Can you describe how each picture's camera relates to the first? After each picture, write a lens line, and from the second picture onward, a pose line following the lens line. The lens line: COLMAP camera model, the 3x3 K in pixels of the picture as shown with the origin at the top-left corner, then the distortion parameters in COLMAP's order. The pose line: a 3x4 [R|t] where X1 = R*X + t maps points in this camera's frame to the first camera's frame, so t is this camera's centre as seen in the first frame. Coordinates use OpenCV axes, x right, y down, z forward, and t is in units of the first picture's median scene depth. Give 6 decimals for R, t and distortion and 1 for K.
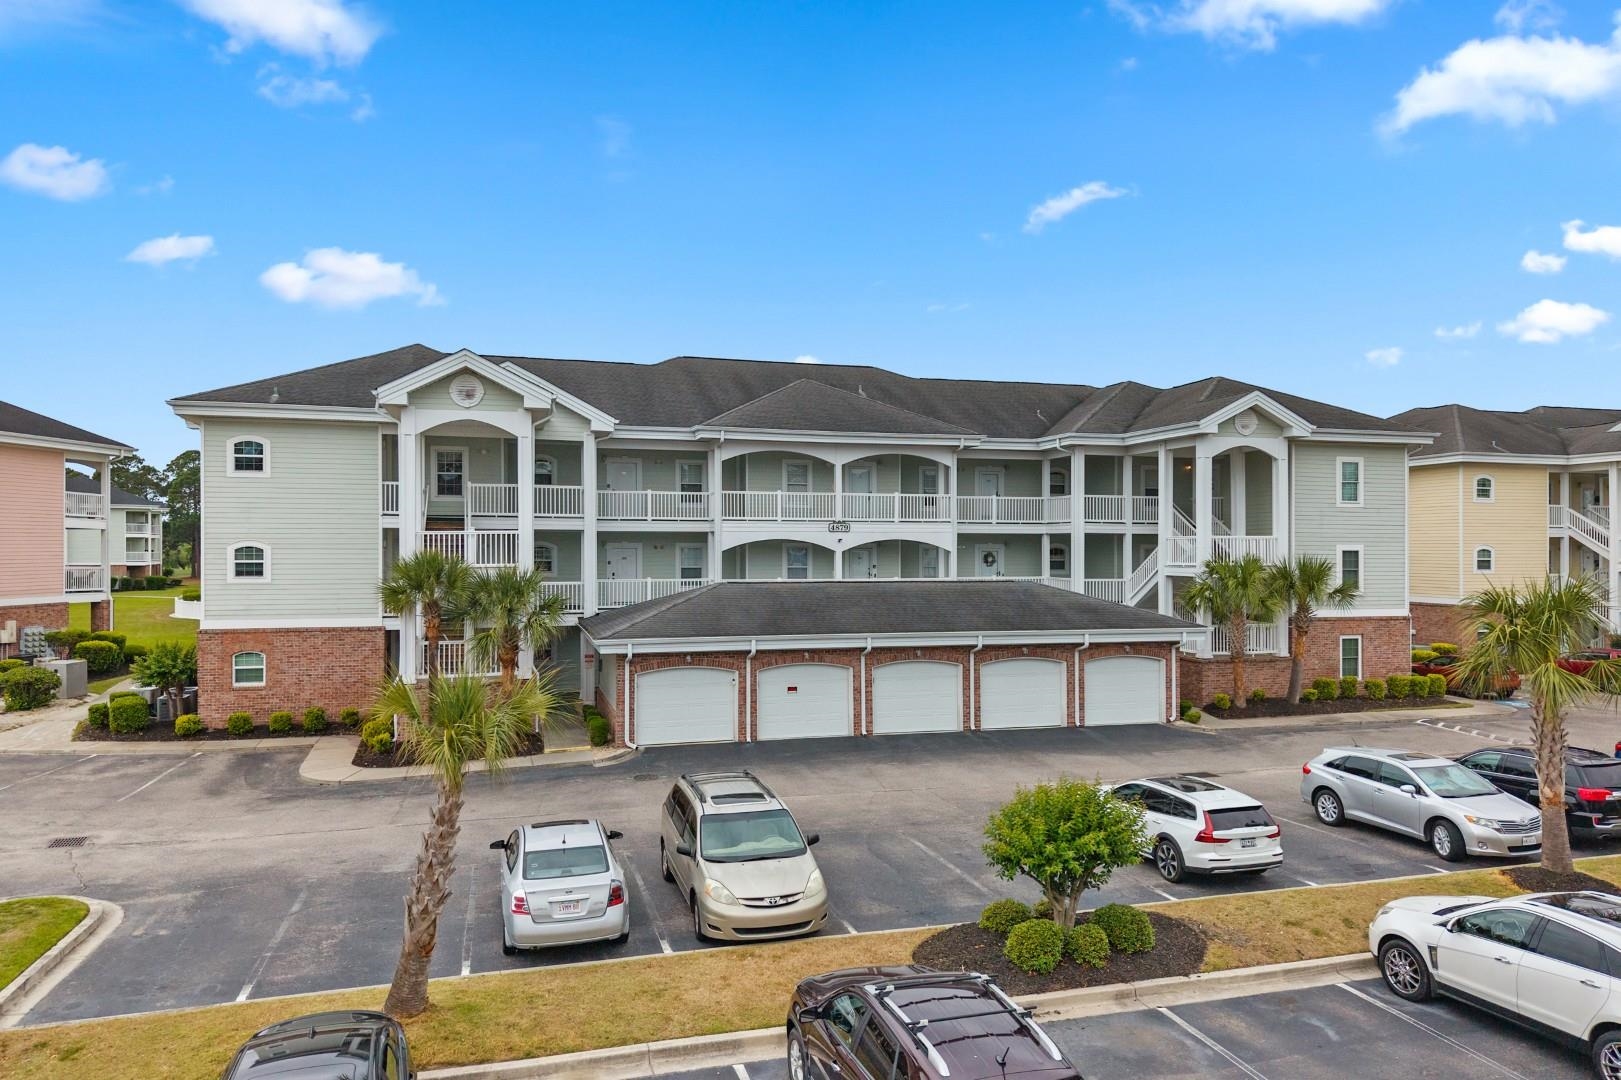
lens RADIAL K [[1080.5, 0, 814.3], [0, 1080.5, 537.8], [0, 0, 1]] dist [0.008842, -0.024005]
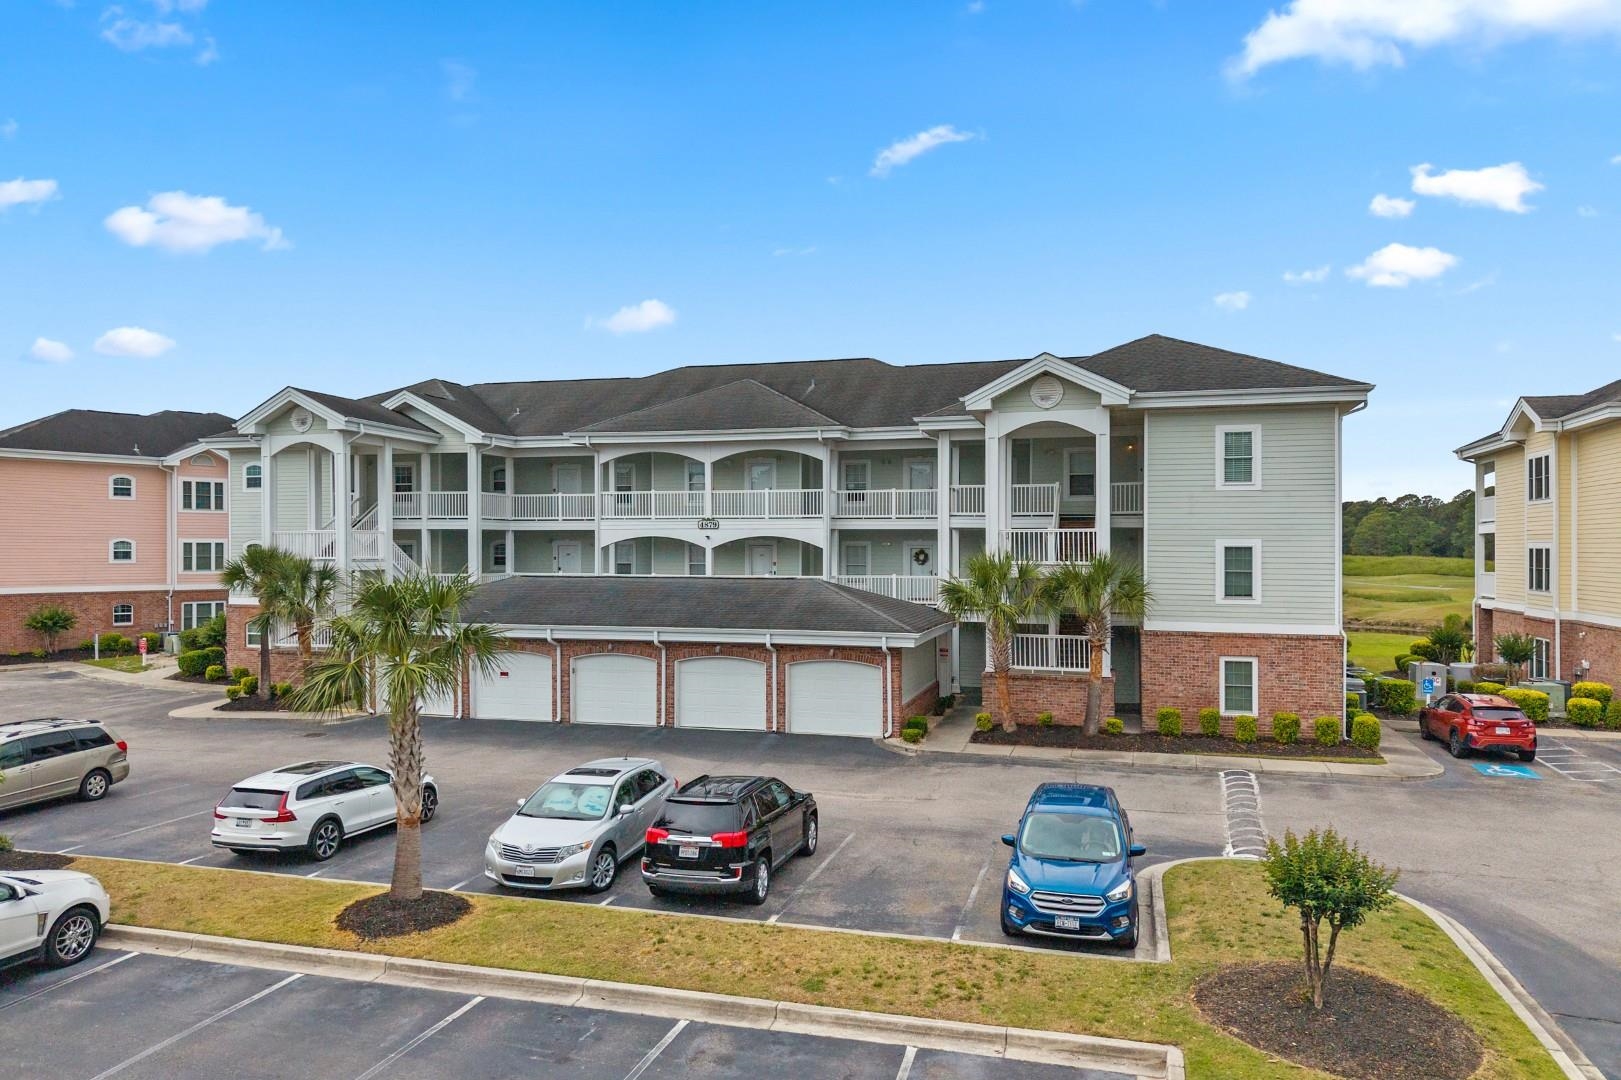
lens RADIAL K [[1080.5, 0, 805.2], [0, 1080.5, 576.2], [0, 0, 1]] dist [0.008842, -0.024005]
pose [[0.850452, 0.013858, -0.525870, 0.637239], [0.005549, 0.999361, 0.035310, 0.003557], [0.526023, -0.032948, 0.849832, 0.180418]]
